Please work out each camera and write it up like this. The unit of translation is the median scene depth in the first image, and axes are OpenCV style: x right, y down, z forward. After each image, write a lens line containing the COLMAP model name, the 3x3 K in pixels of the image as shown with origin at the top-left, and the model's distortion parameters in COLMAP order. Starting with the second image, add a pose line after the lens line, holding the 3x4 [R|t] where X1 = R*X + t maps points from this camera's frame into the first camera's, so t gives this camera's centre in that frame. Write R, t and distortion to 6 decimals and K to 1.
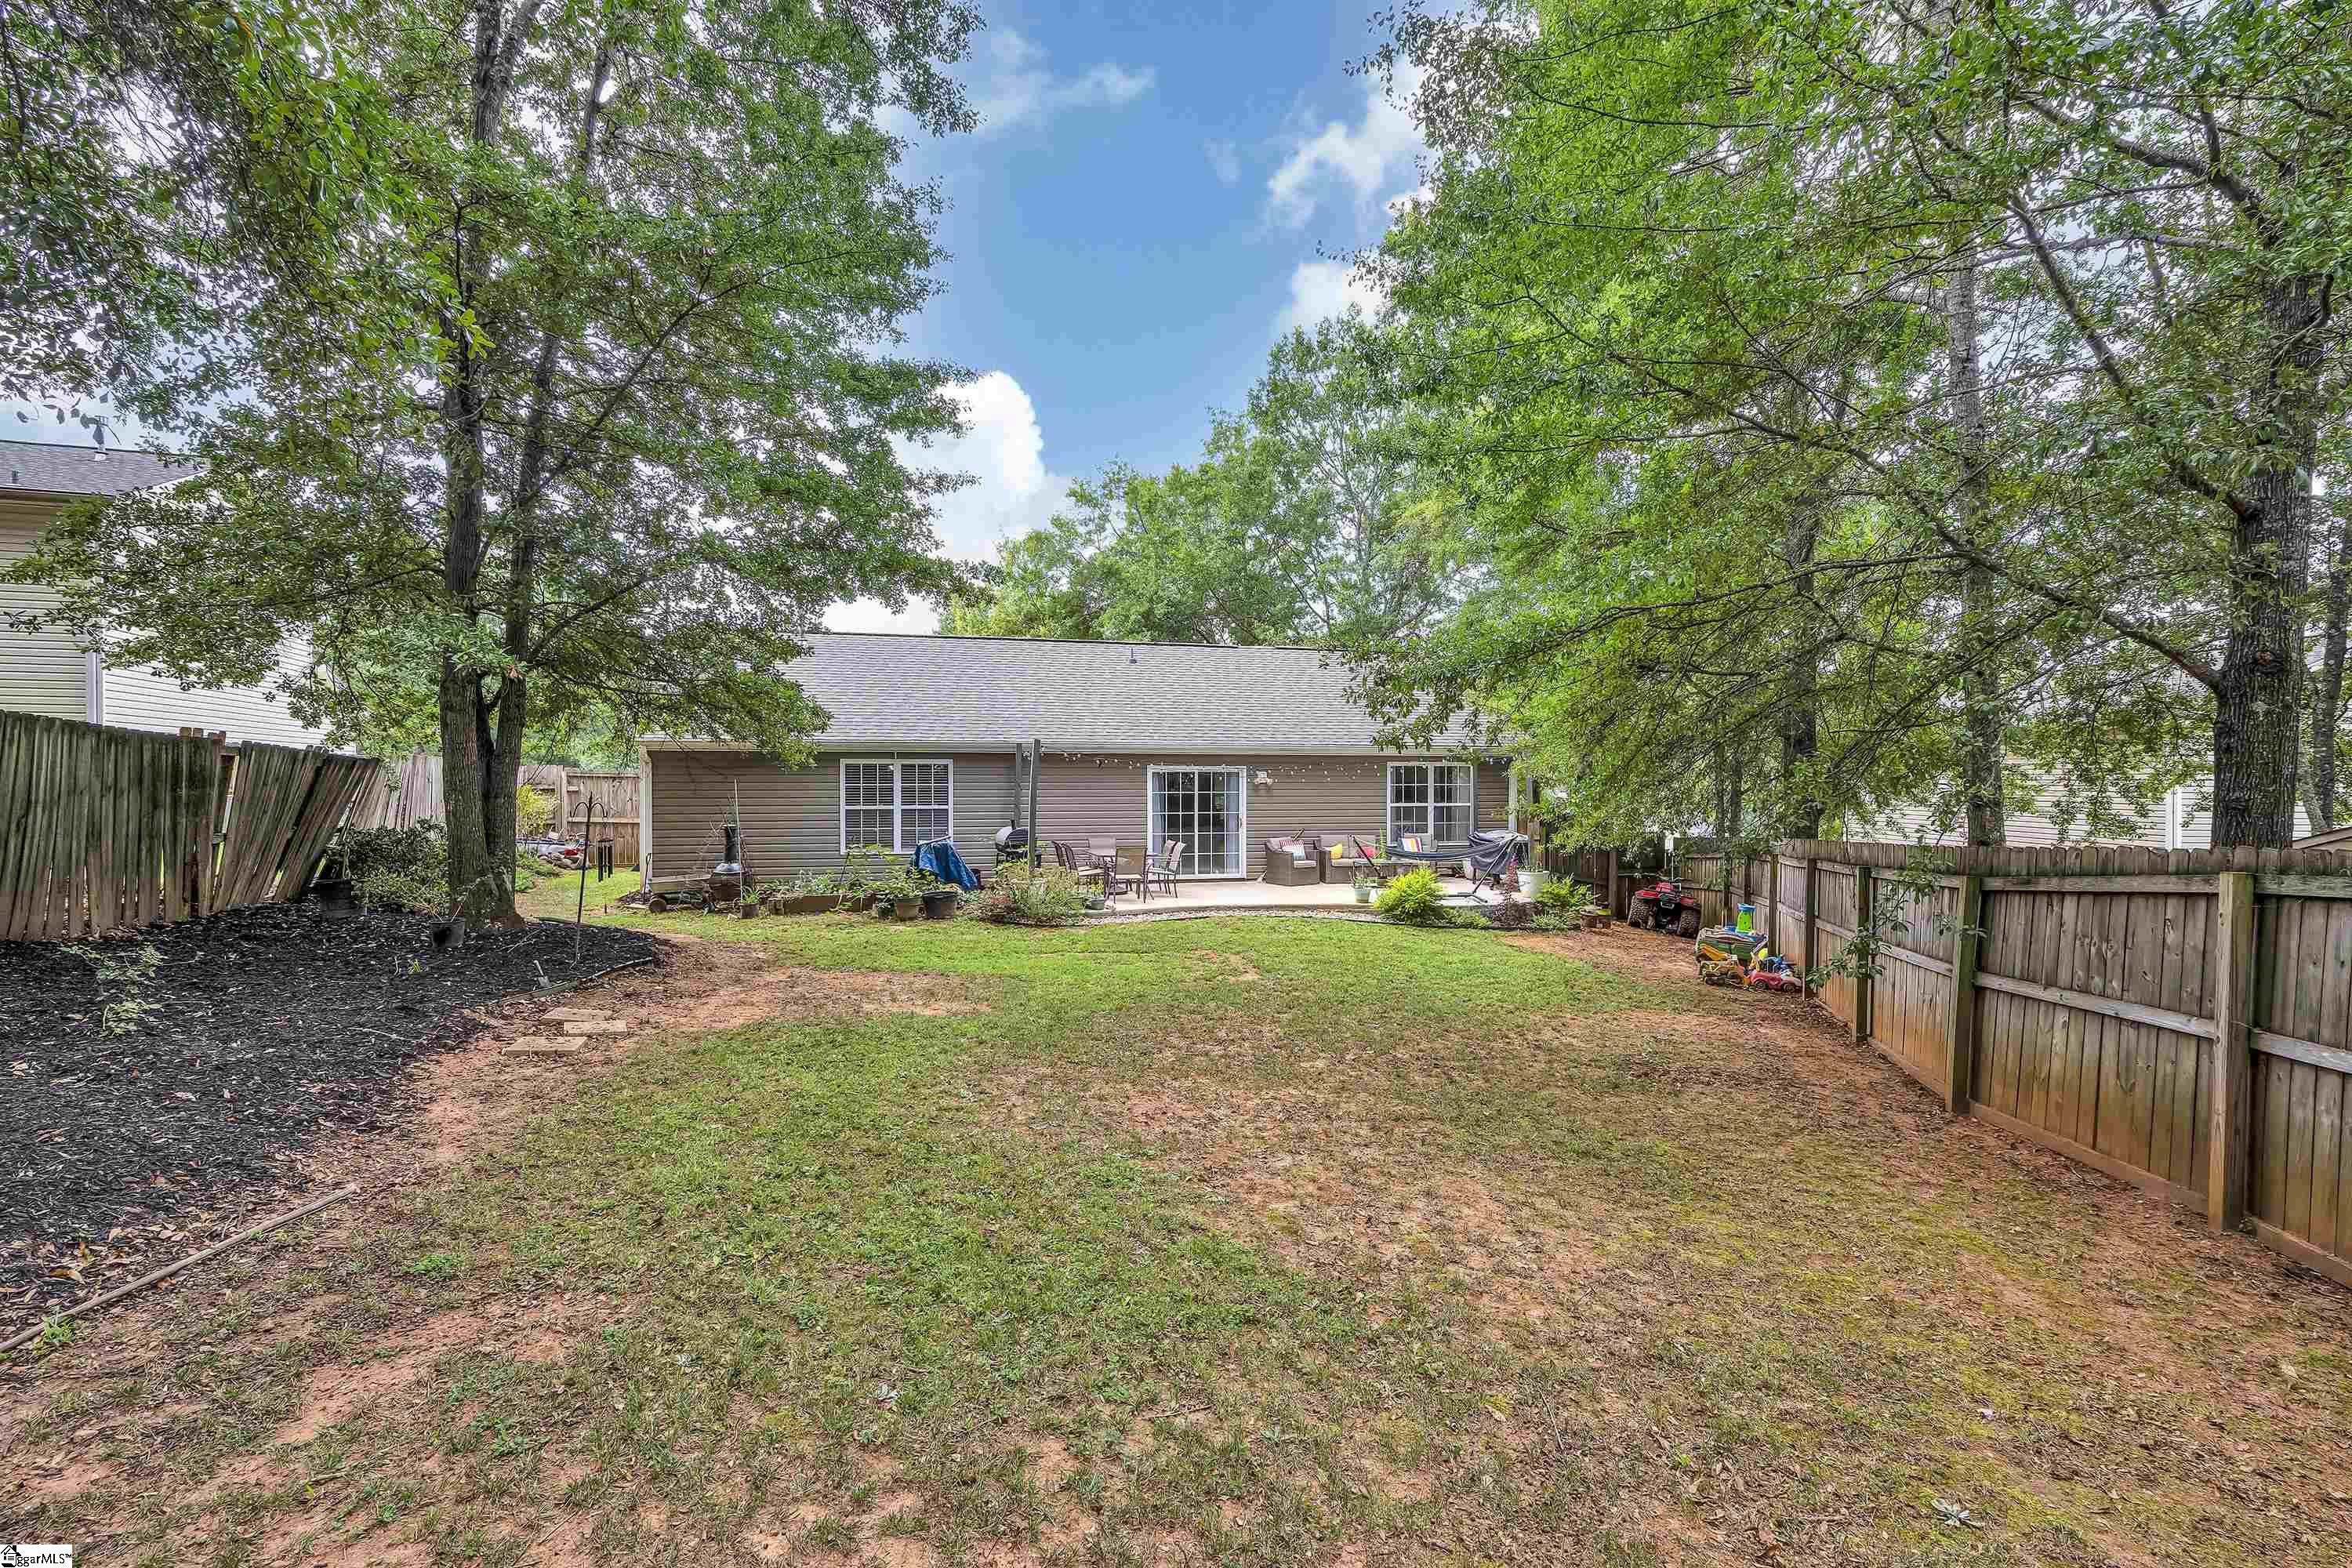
lens RADIAL K [[1065.9, 0, 1176.0], [0, 1065.9, 784.0], [0, 0, 1]] dist [-0.003819, 0.000621]
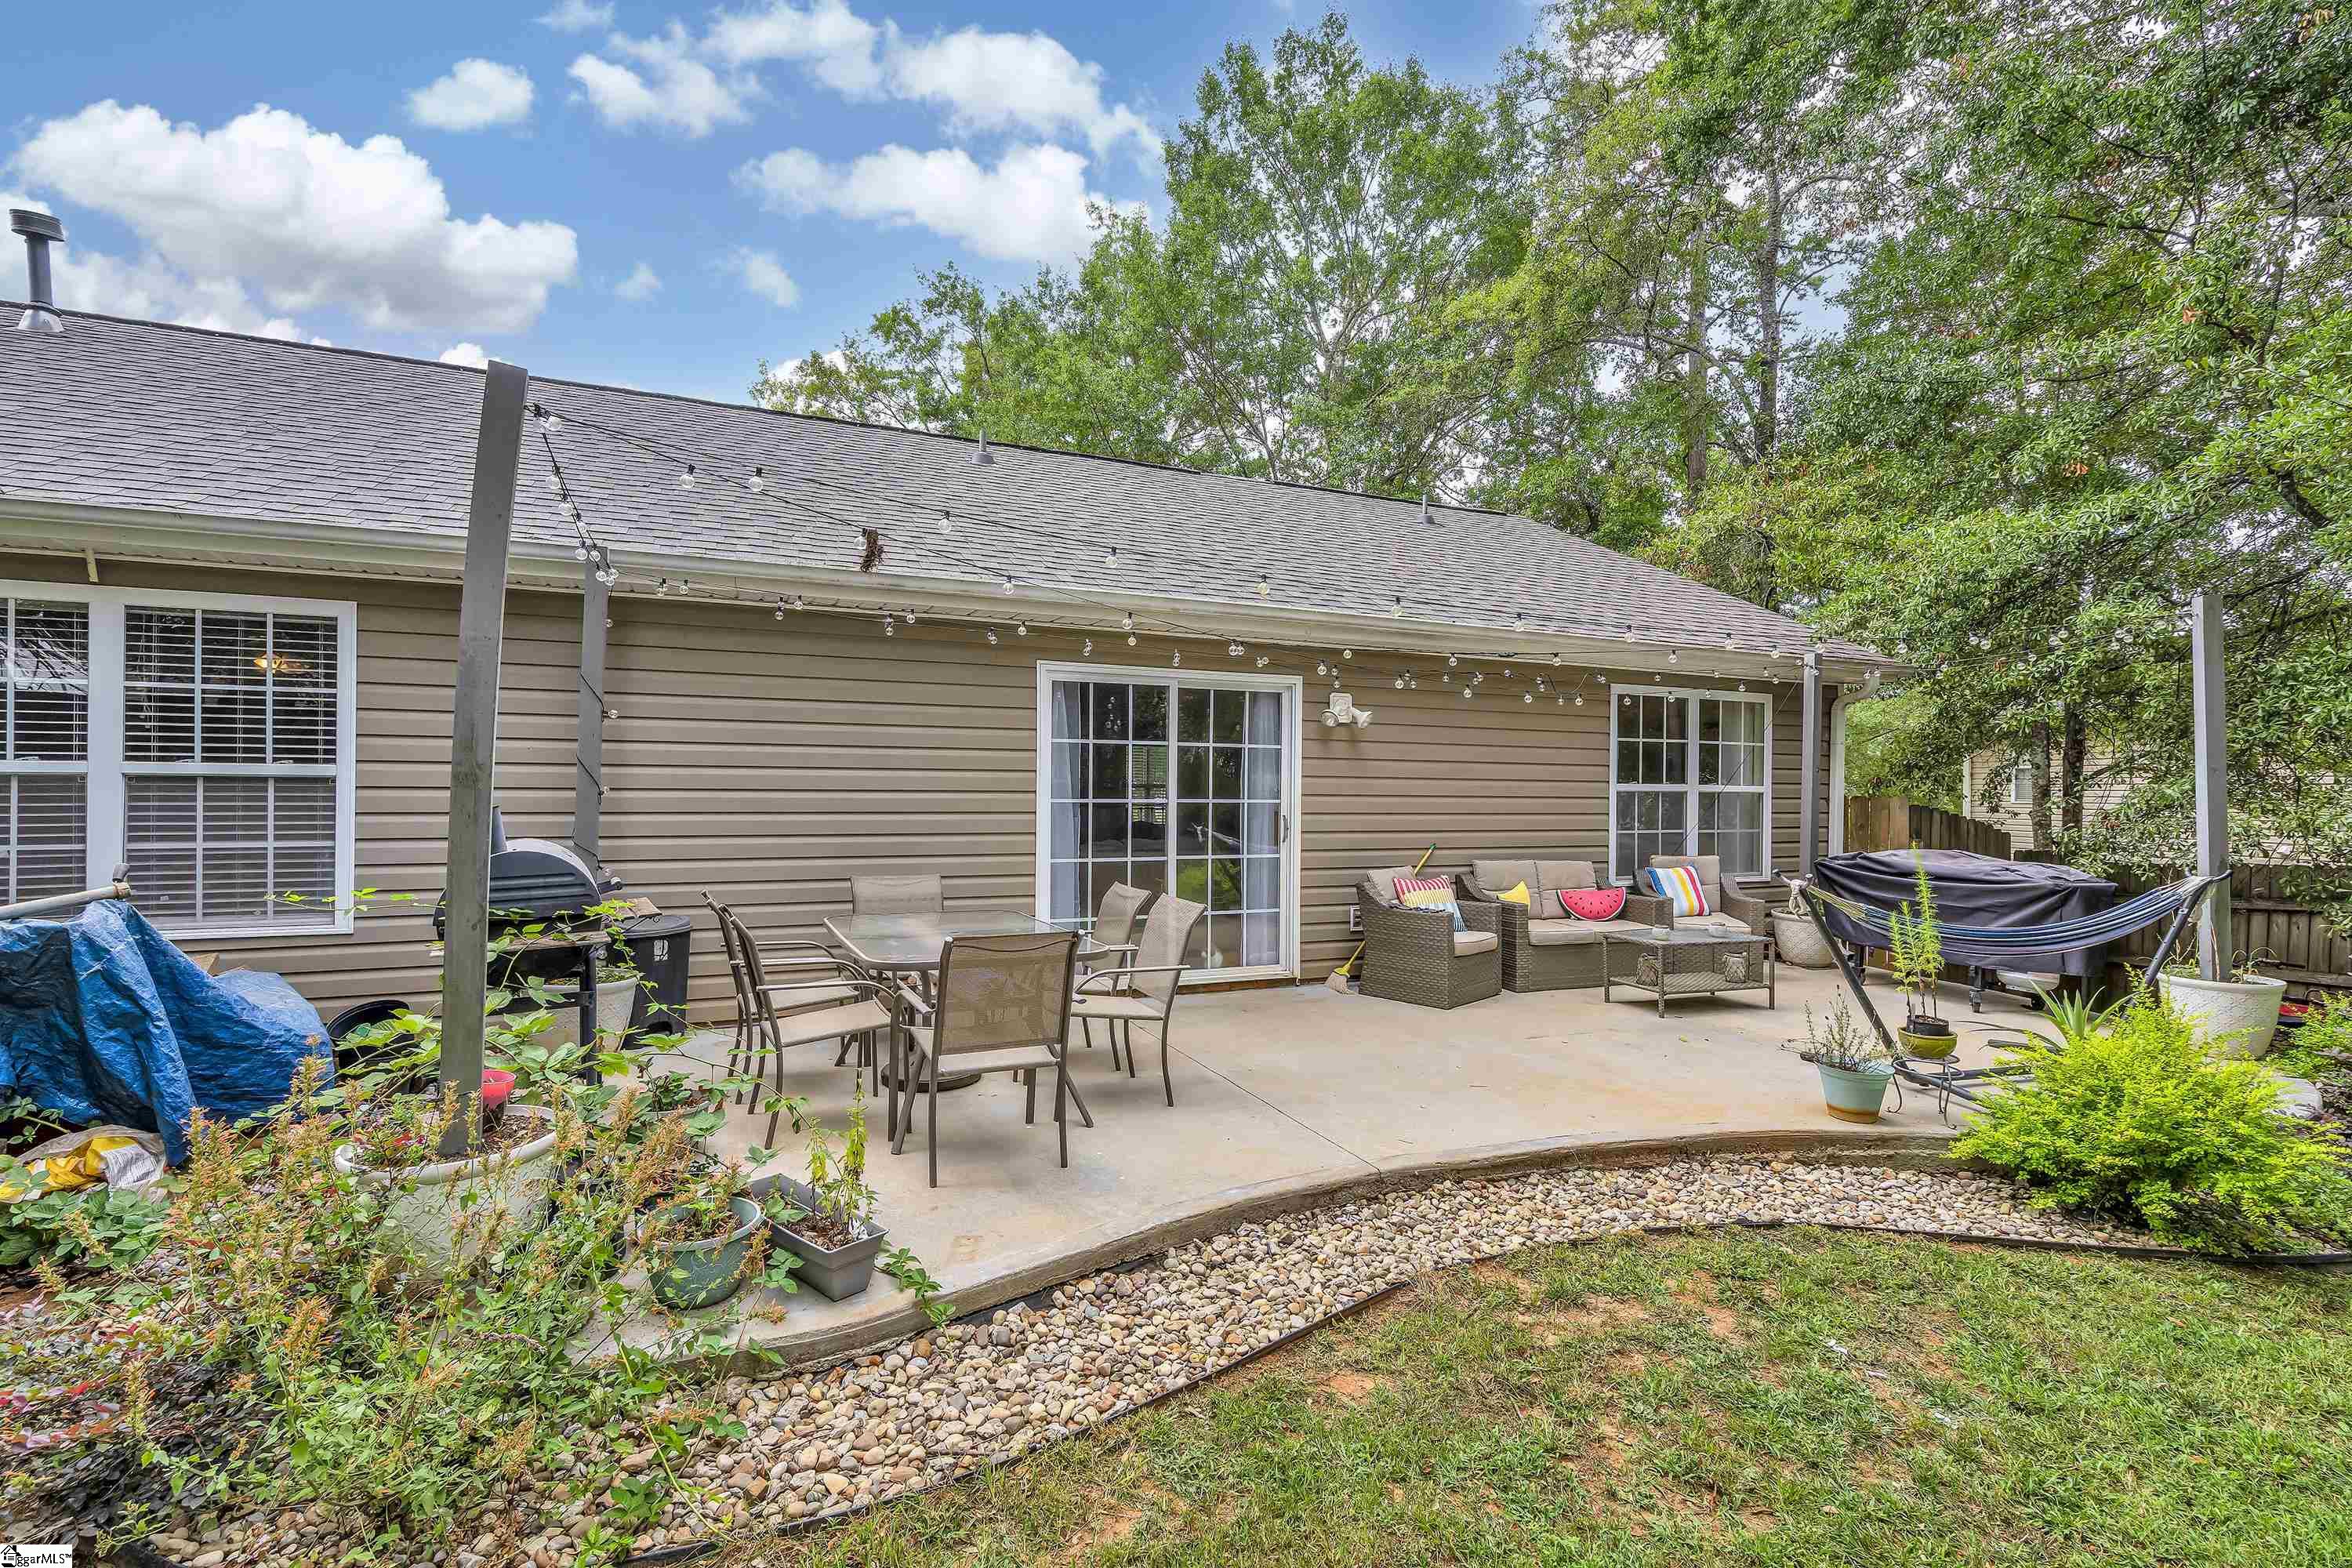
lens RADIAL K [[1065.9, 0, 1176.0], [0, 1065.9, 784.0], [0, 0, 1]] dist [-0.003819, 0.000621]
pose [[0.987161, 0.010300, 0.159396, -0.036508], [-0.009222, 0.999929, -0.007502, 0.023876], [-0.159462, 0.005936, 0.987186, 0.643594]]
